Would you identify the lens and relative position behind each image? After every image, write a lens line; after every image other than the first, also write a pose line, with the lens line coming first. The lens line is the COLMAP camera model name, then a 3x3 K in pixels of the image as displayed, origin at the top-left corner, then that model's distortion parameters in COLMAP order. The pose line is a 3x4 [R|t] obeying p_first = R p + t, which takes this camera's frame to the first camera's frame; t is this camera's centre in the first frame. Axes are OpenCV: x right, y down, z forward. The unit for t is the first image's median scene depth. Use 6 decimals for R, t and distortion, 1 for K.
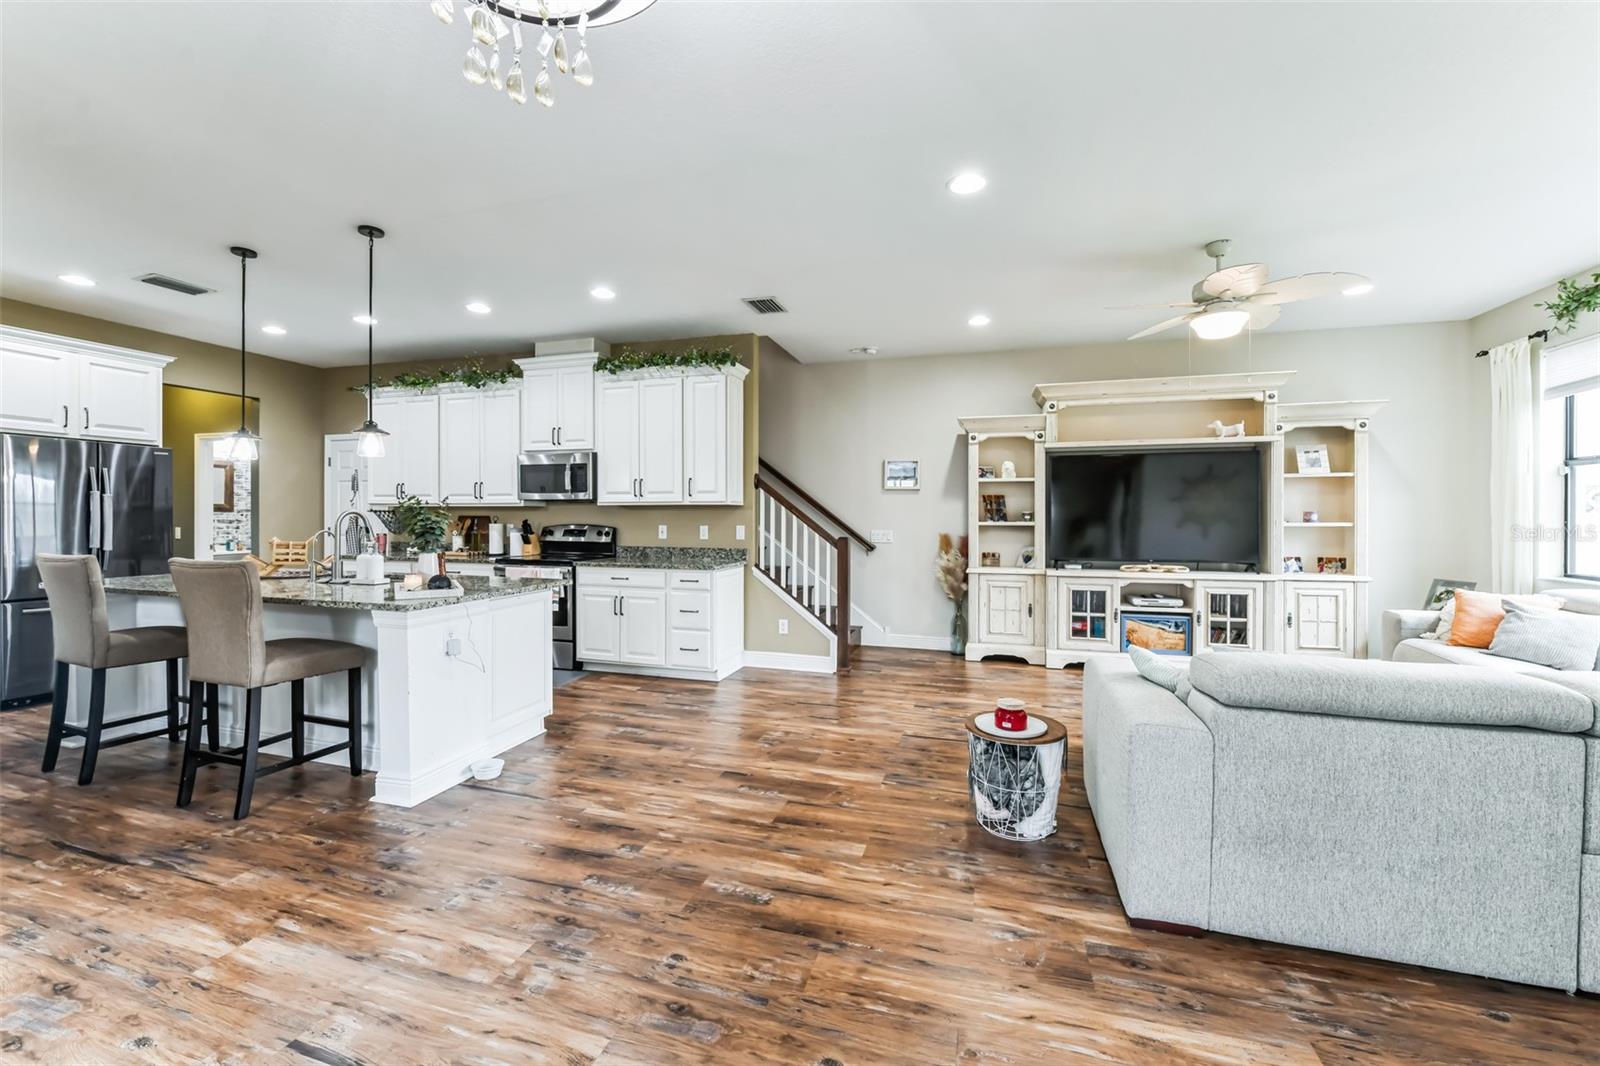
lens RADIAL K [[628.7, 0, 787.7], [0, 628.7, 521.0], [0, 0, 1]] dist [-0.000305, -0.001460]
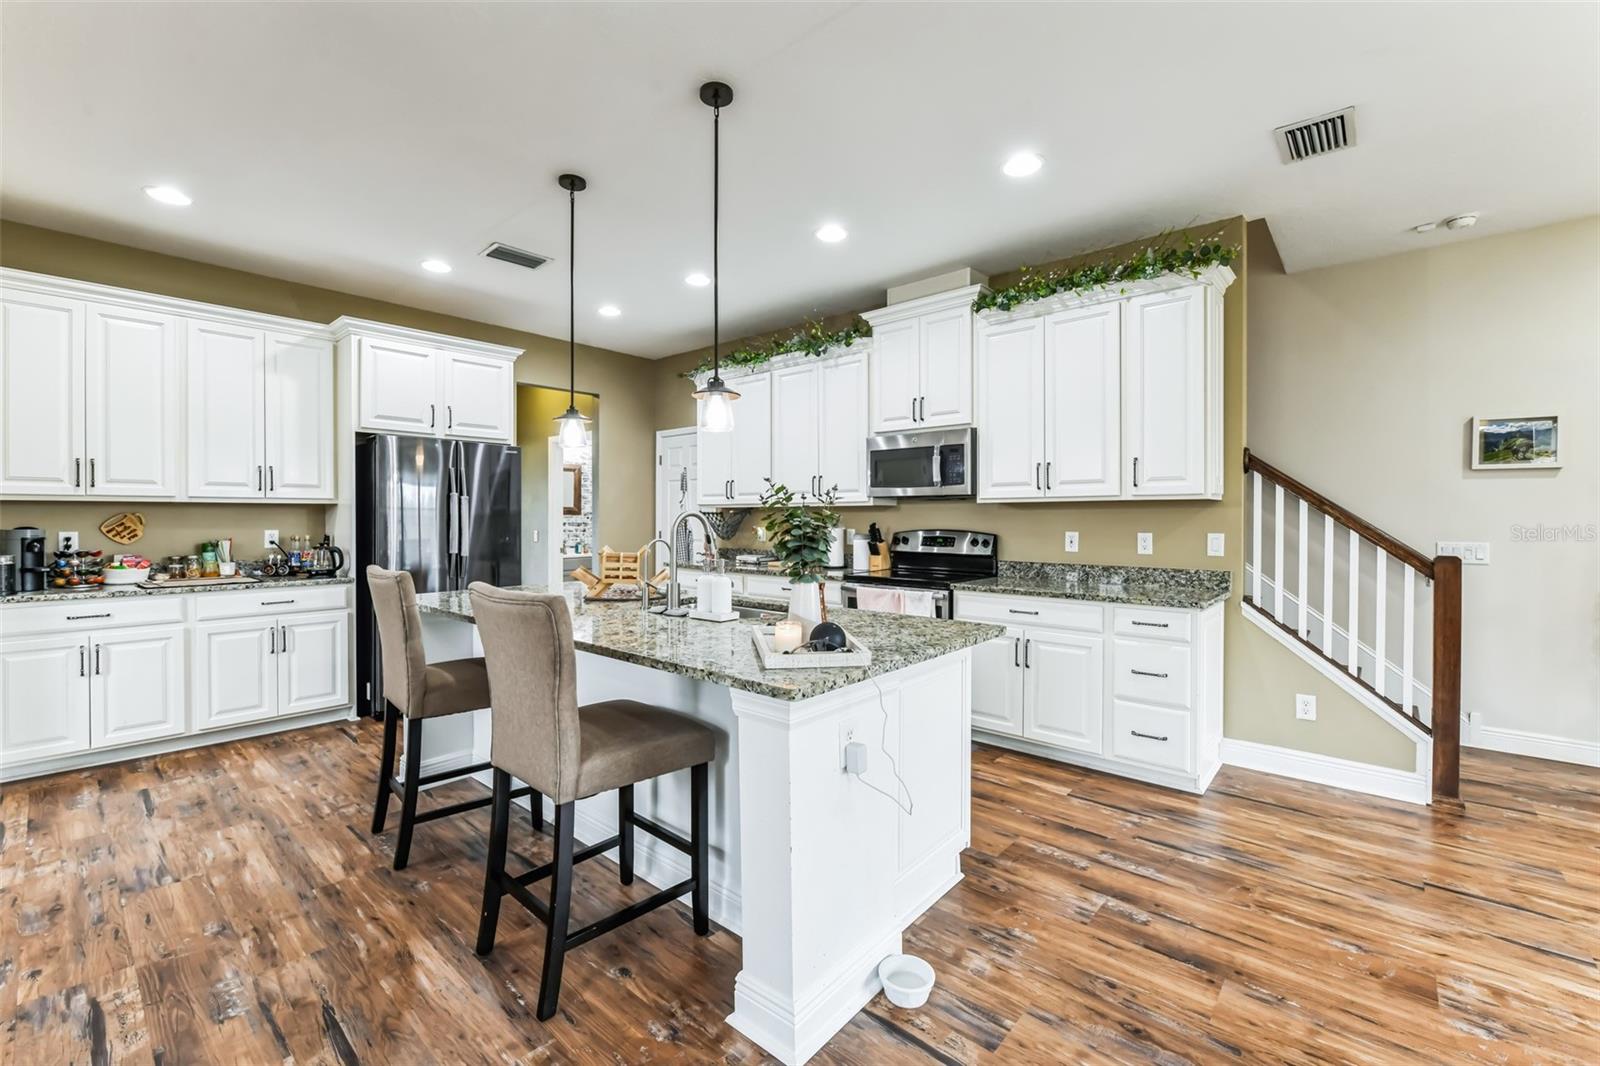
lens RADIAL K [[675.2, 0, 807.2], [0, 675.2, 527.4], [0, 0, 1]] dist [0.004464, -0.000249]
pose [[0.916058, 0.003632, -0.401030, -0.186639], [-0.001289, 0.999980, 0.006112, -0.002466], [0.401045, -0.005082, 0.916044, 0.247779]]
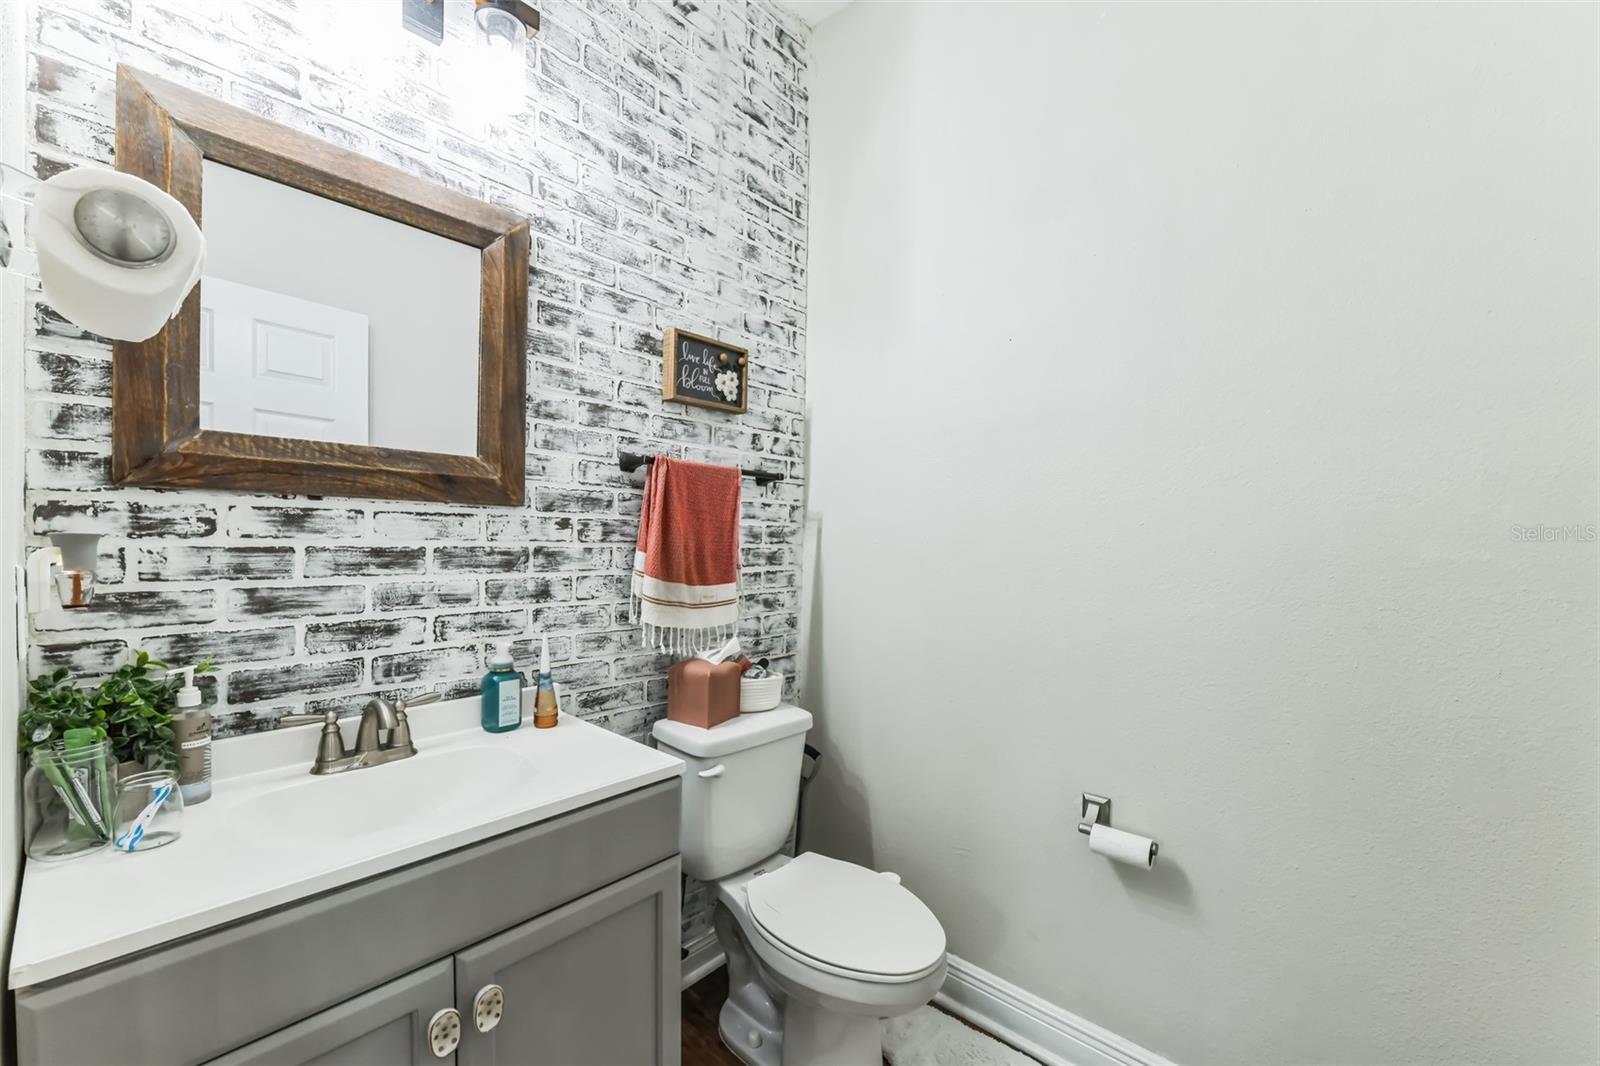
lens RADIAL K [[628.7, 0, 802.2], [0, 628.7, 538.1], [0, 0, 1]] dist [-0.000305, -0.001460]
pose [[0.915520, 0.010037, -0.402148, -1.218061], [-0.013100, 0.999902, -0.004866, -0.008897], [0.402060, 0.009723, 0.915562, 1.433722]]
